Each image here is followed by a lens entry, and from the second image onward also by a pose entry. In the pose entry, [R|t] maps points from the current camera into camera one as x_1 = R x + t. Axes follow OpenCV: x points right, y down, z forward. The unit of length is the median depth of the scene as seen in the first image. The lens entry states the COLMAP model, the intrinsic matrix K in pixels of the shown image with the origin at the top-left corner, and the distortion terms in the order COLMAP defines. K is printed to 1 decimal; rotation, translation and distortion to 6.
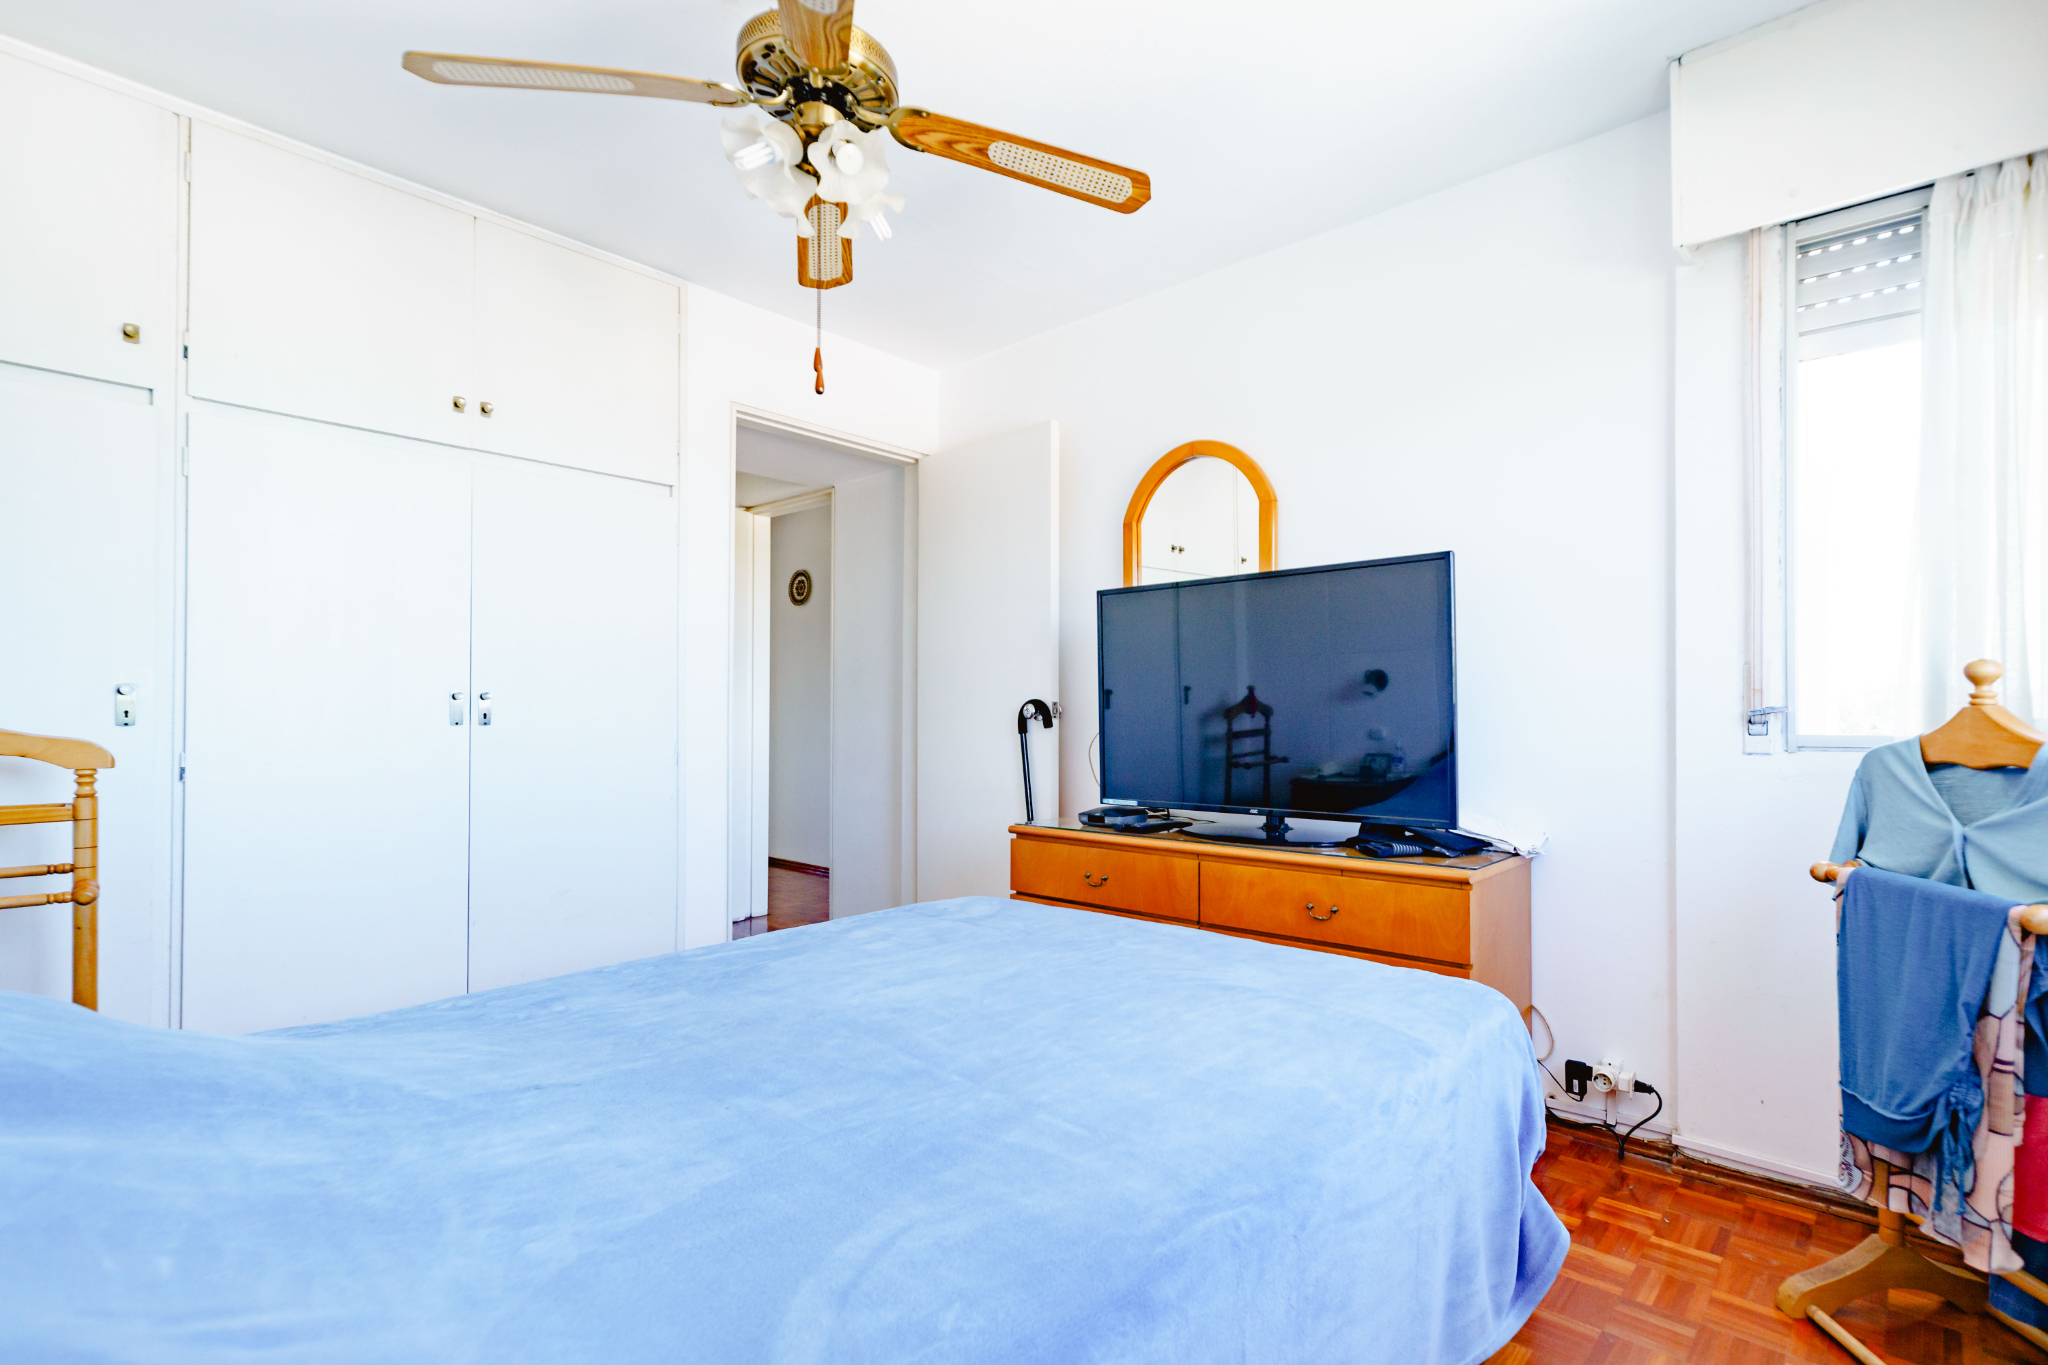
lens RADIAL K [[898.8, 0, 1026.4], [0, 898.8, 687.1], [0, 0, 1]] dist [0.002775, 0.000120]
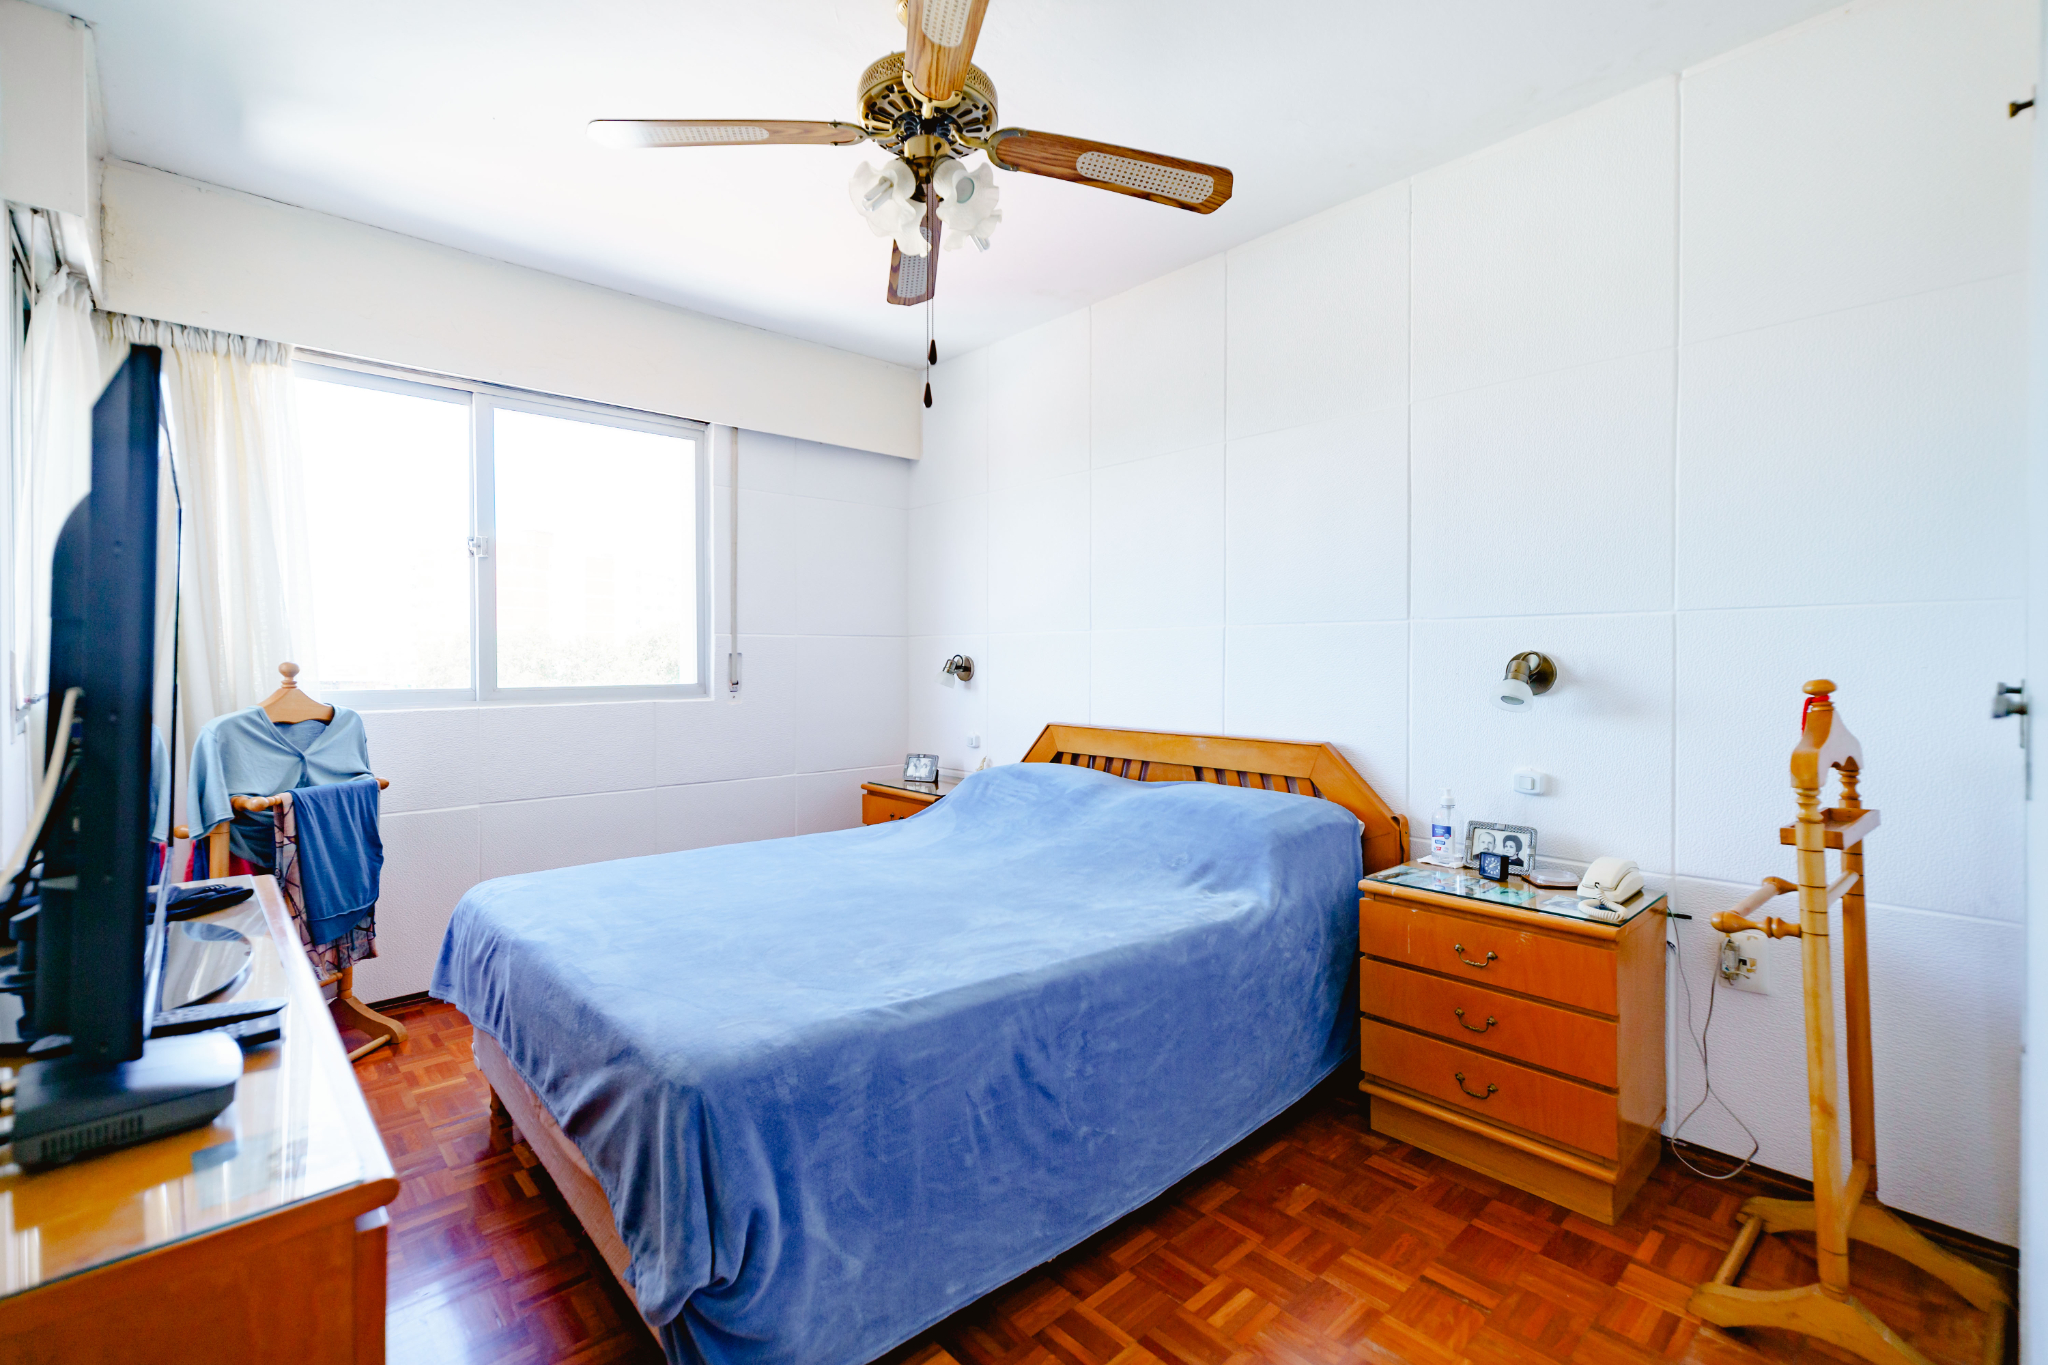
lens RADIAL K [[885.3, 0, 1024.0], [0, 885.3, 664.6], [0, 0, 1]] dist [0.001180, 0.000075]
pose [[-0.995172, 0.008041, 0.097819, -0.347509], [0.006263, 0.999810, -0.018471, 0.010264], [-0.097948, -0.017769, -0.995033, 1.617918]]
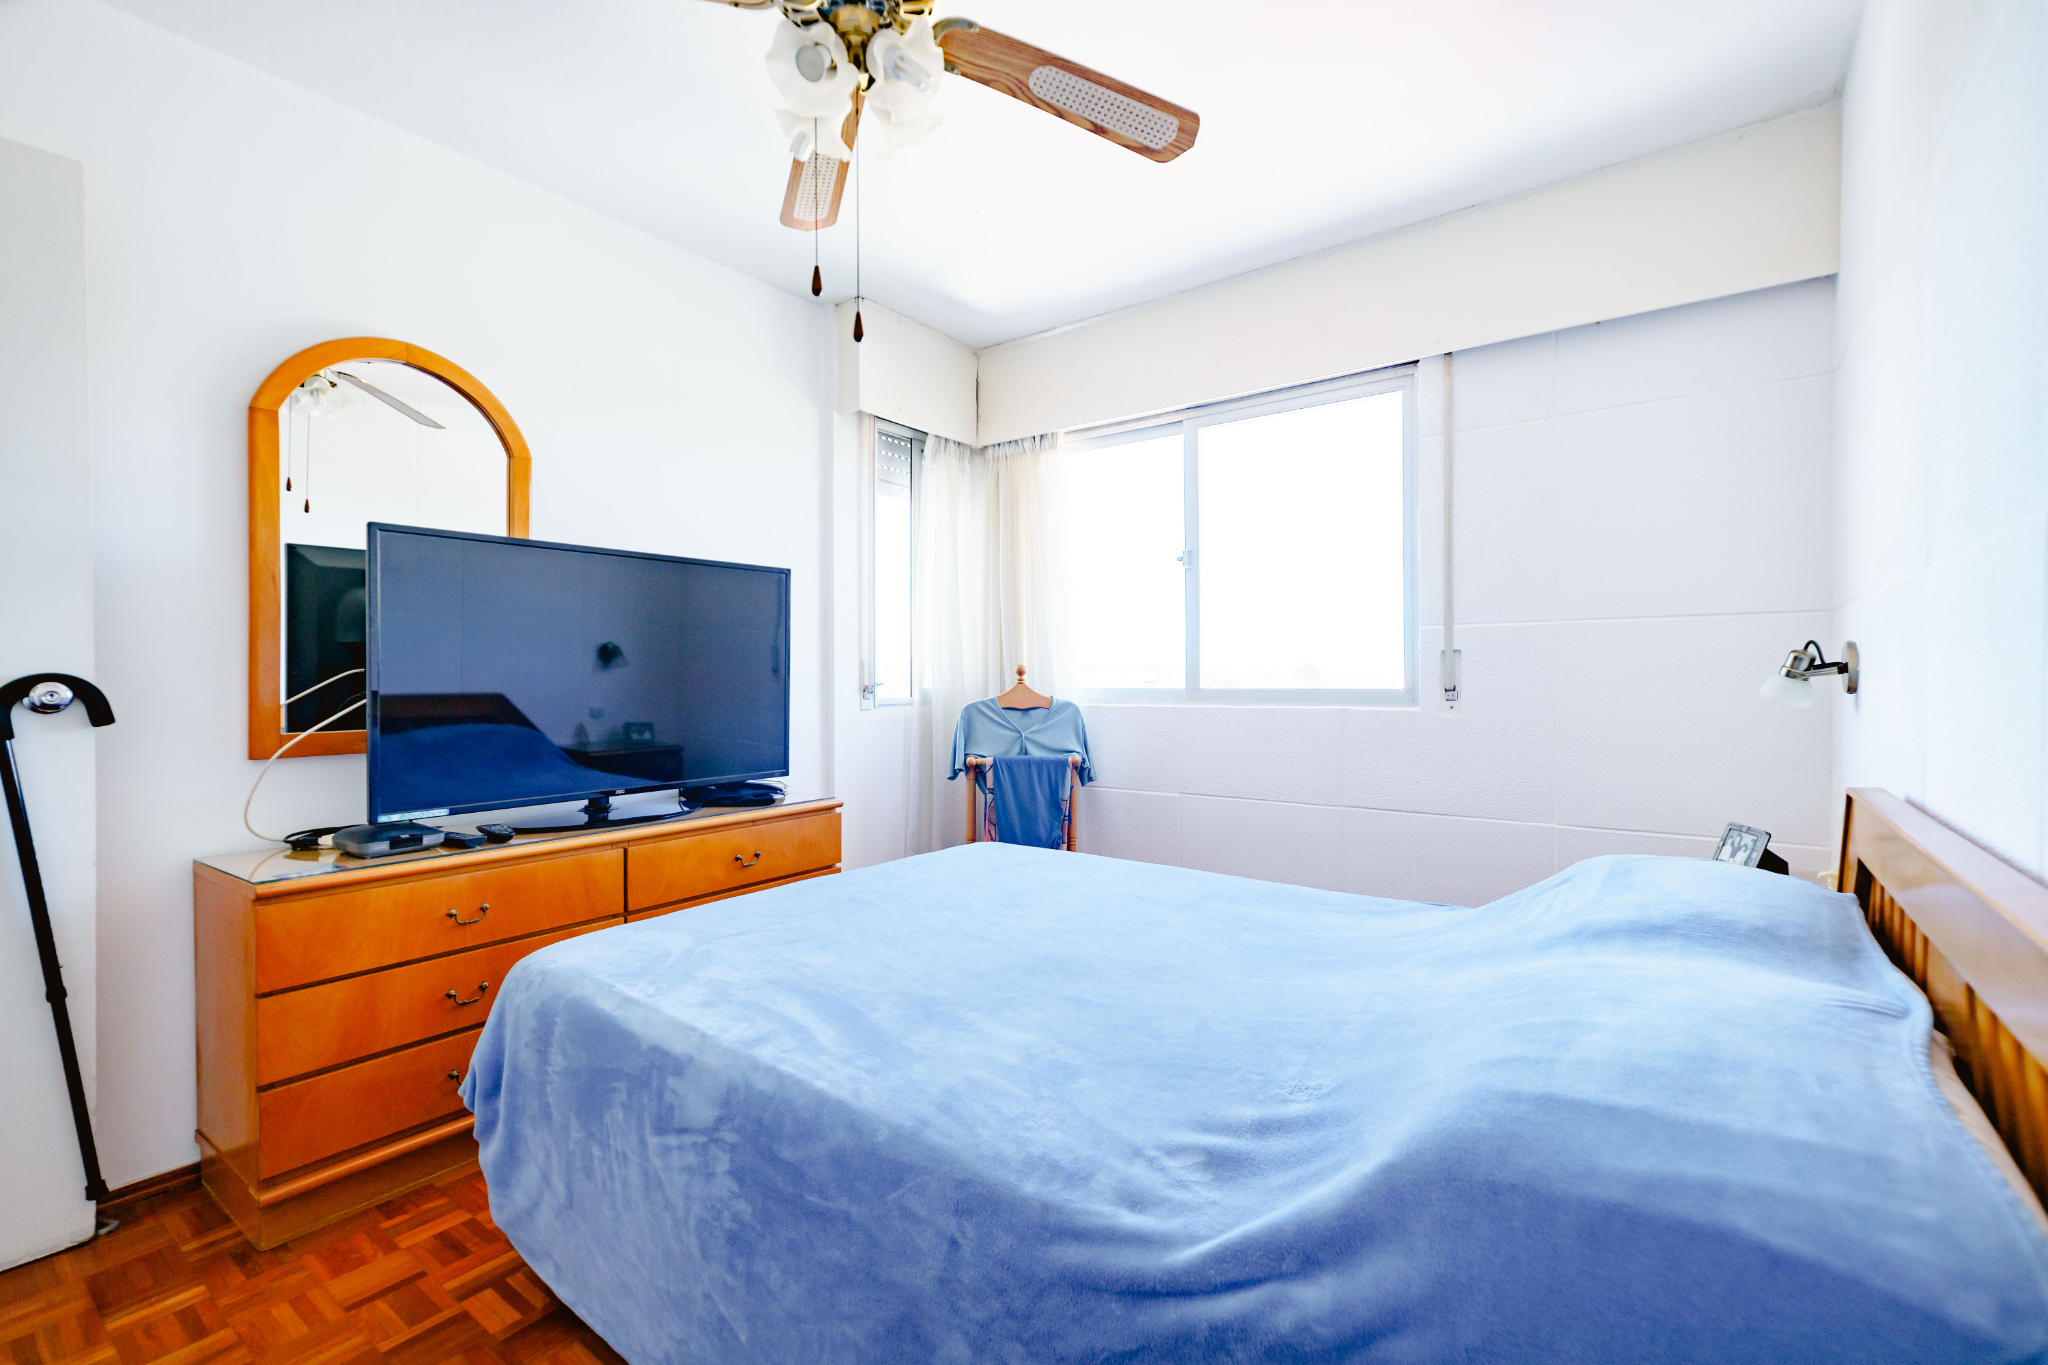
lens RADIAL K [[898.8, 0, 1026.4], [0, 898.8, 687.1], [0, 0, 1]] dist [0.002775, 0.000120]
pose [[-0.078497, -0.002584, 0.996911, -0.877333], [-0.017332, 0.999849, 0.001227, 0.016749], [-0.996764, -0.017182, -0.078530, 0.733170]]
